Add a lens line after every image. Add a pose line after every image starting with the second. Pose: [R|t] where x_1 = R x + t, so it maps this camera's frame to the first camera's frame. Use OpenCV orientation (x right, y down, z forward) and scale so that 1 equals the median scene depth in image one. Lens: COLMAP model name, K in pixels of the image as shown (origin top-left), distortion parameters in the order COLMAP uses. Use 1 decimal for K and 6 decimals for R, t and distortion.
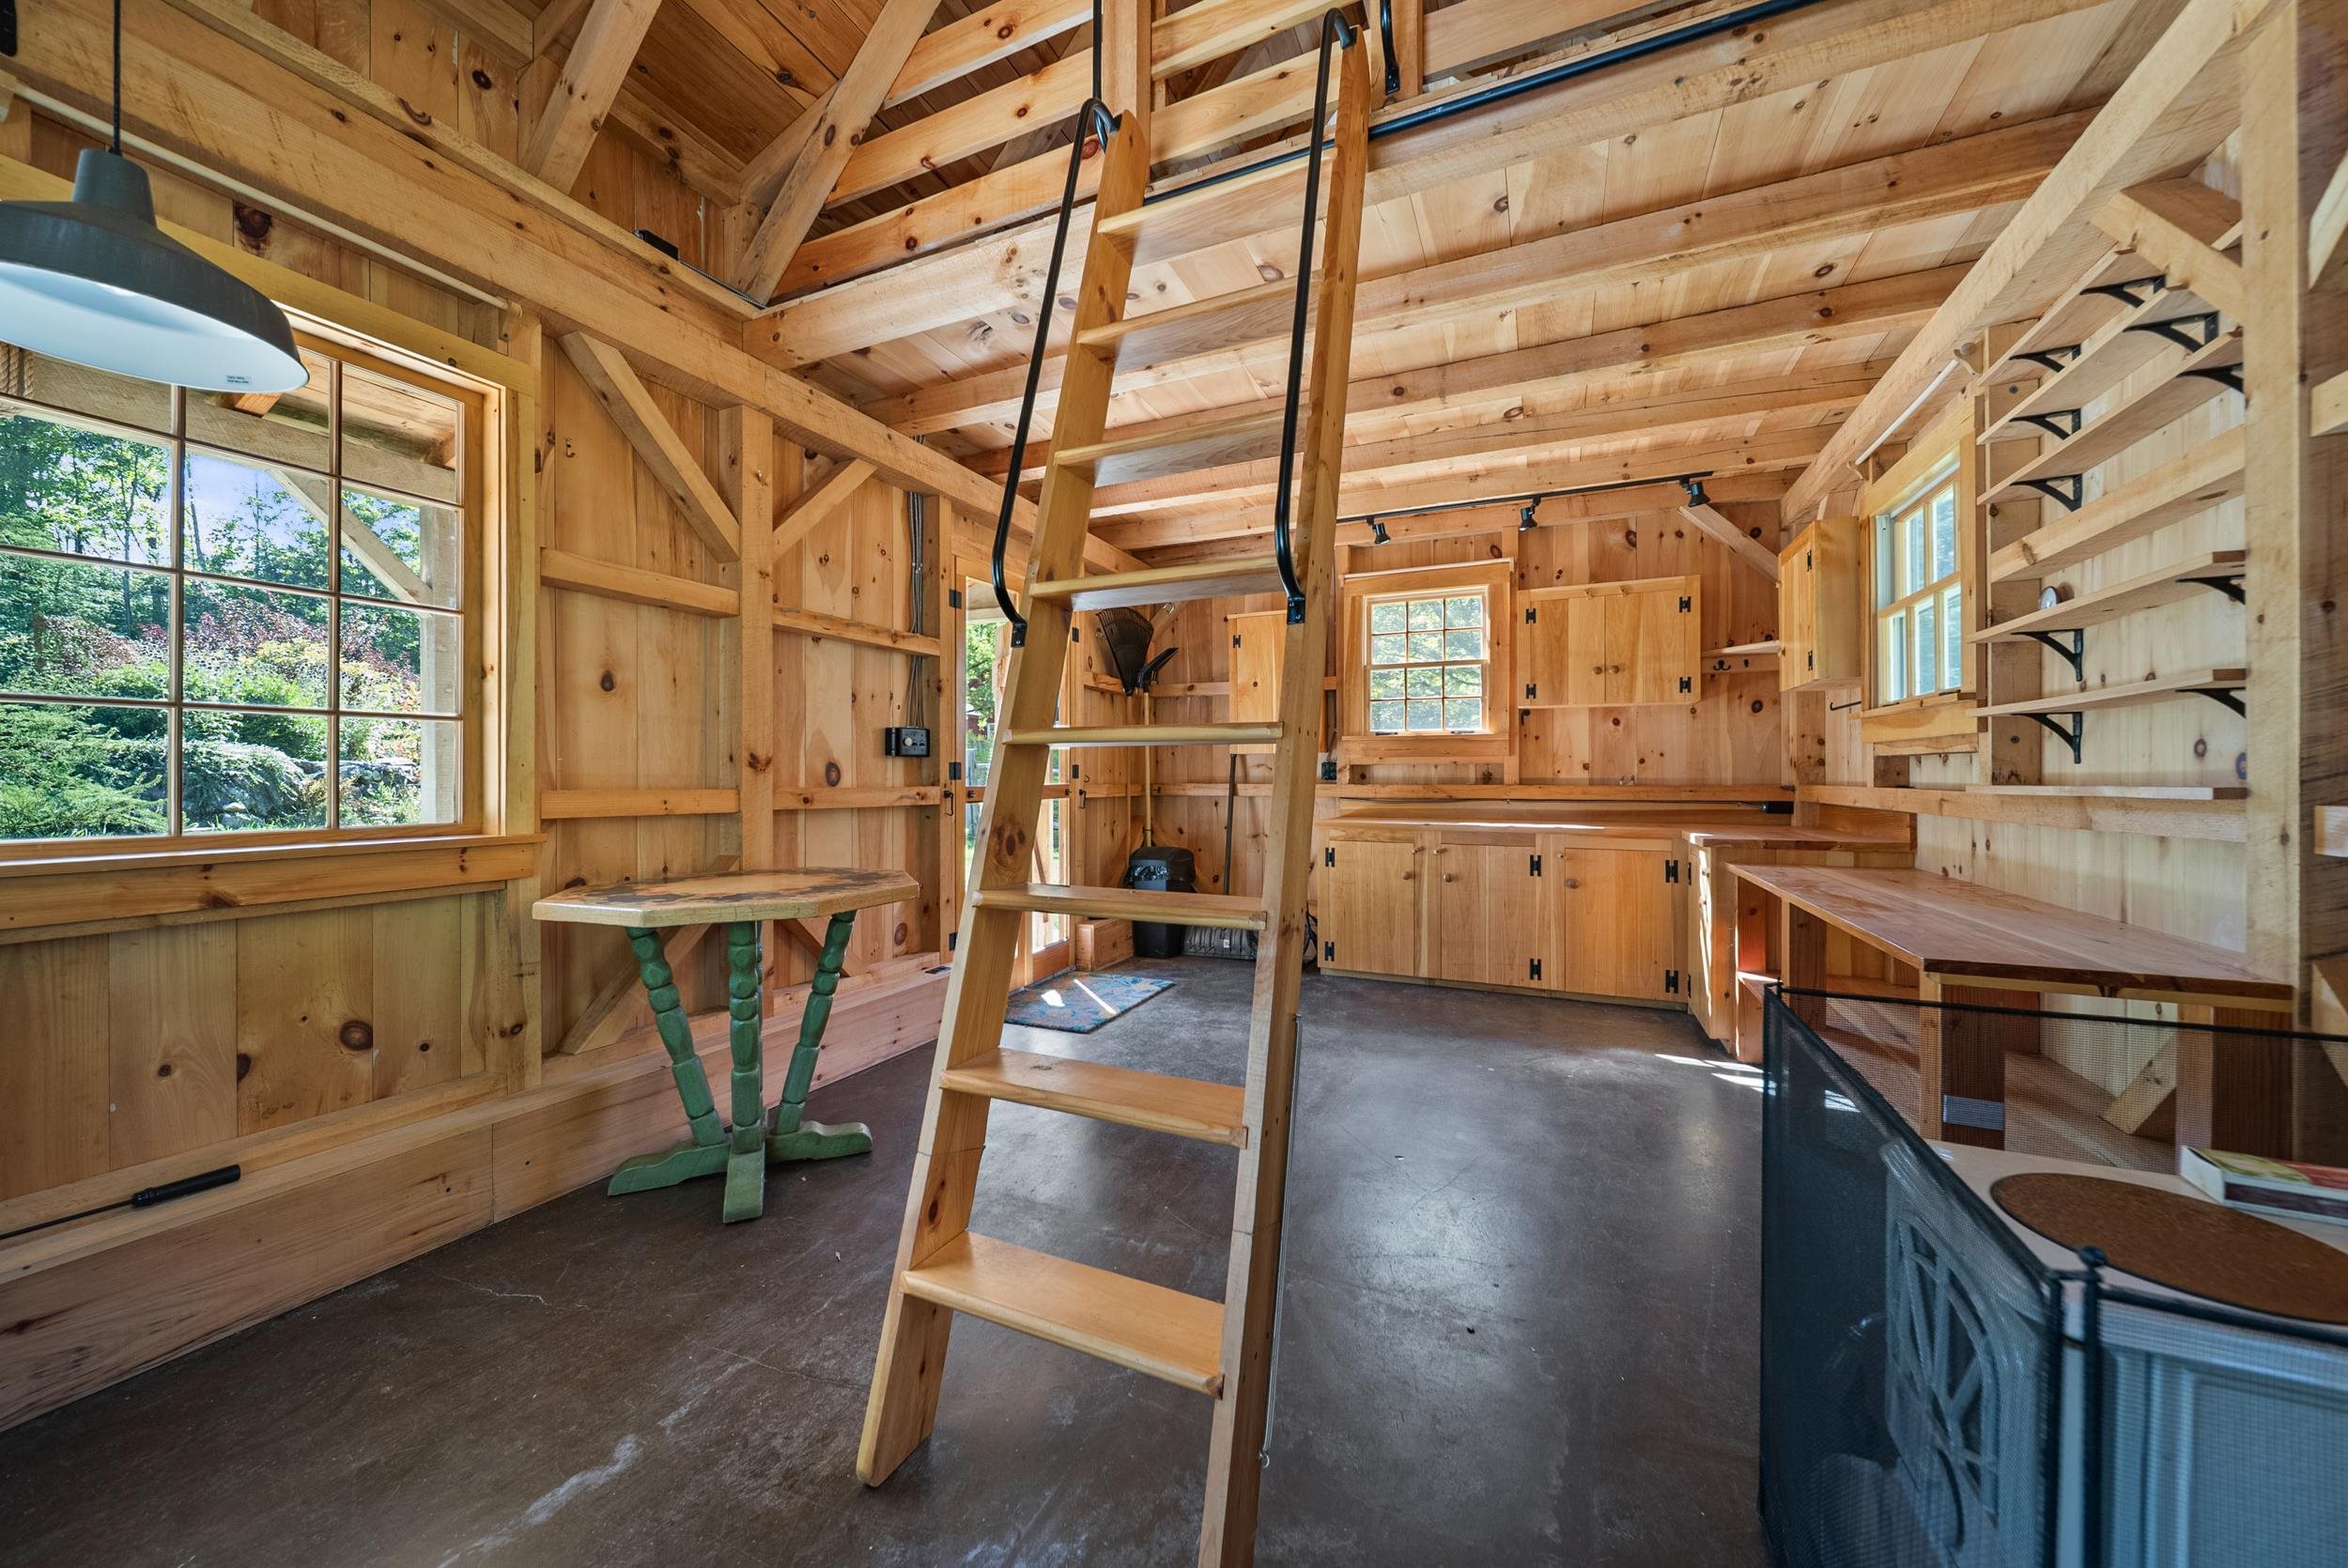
lens RADIAL K [[859.0, 0, 1157.5], [0, 859.0, 777.4], [0, 0, 1]] dist [0.001124, -0.000687]
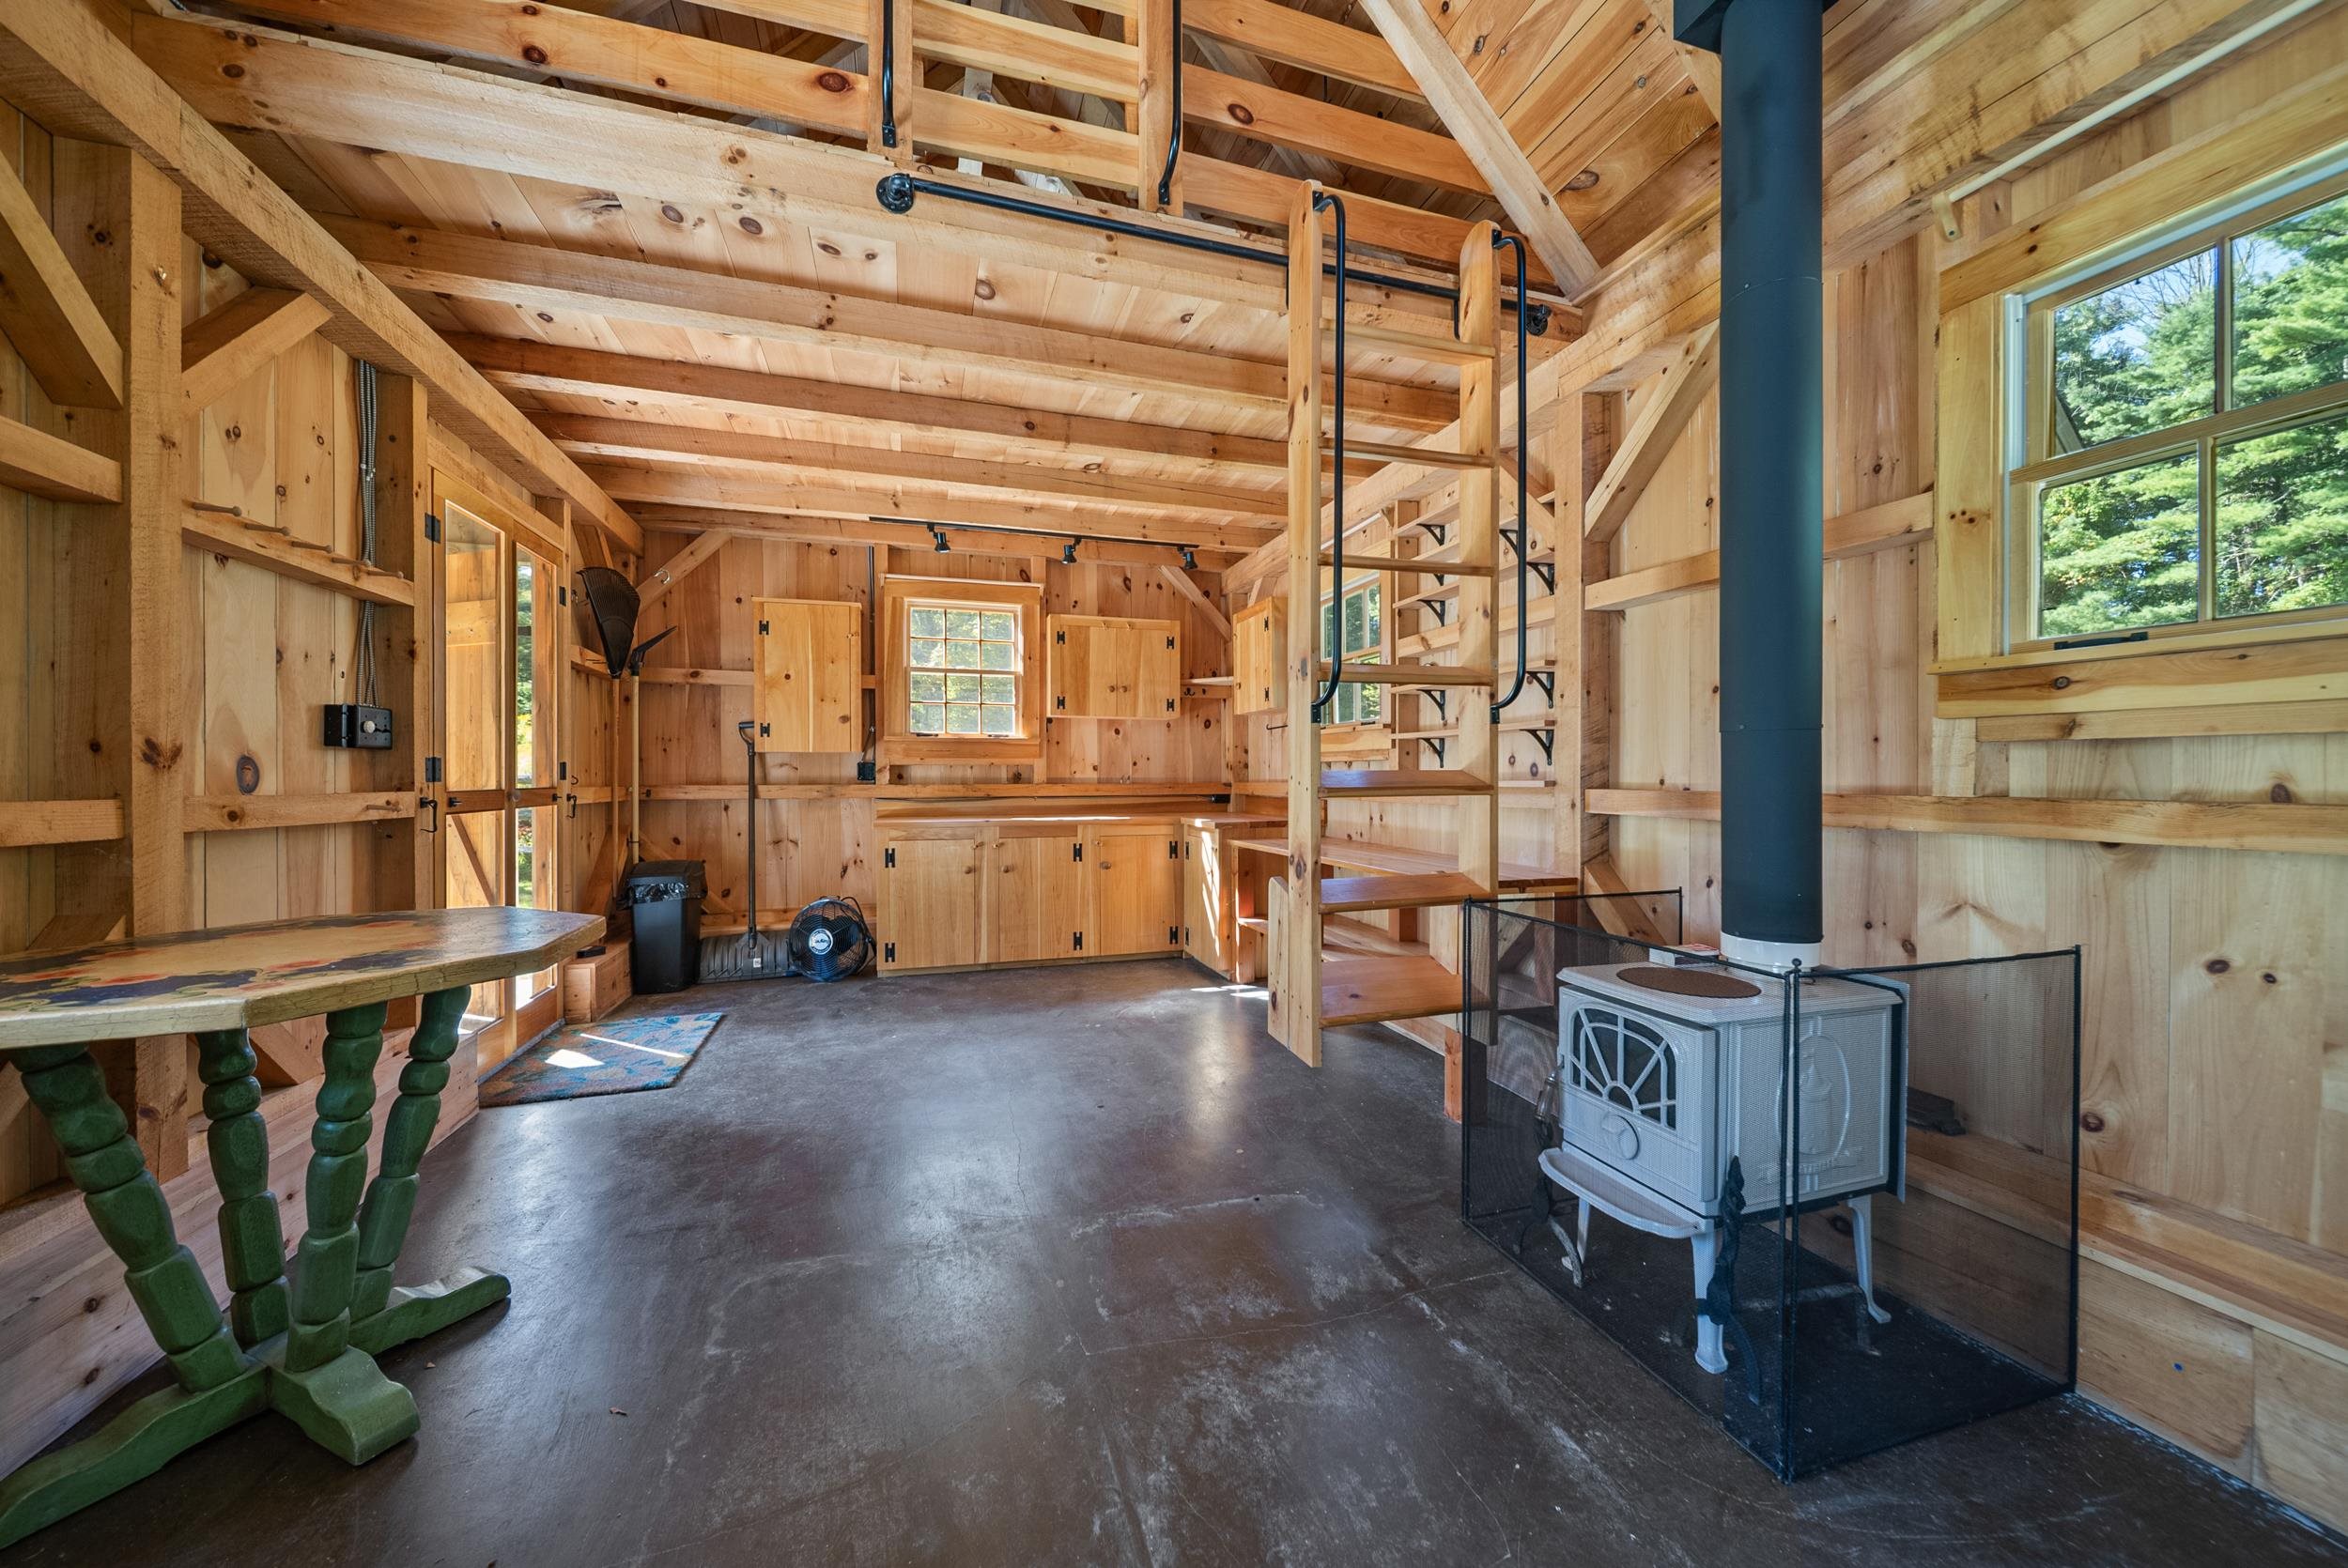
lens RADIAL K [[859.0, 0, 1170.5], [0, 859.0, 782.0], [0, 0, 1]] dist [0.001124, -0.000687]
pose [[0.729245, -0.006247, 0.684224, -0.282732], [0.002805, 0.999977, 0.006140, -0.000132], [-0.684246, -0.002559, 0.729246, 0.061741]]
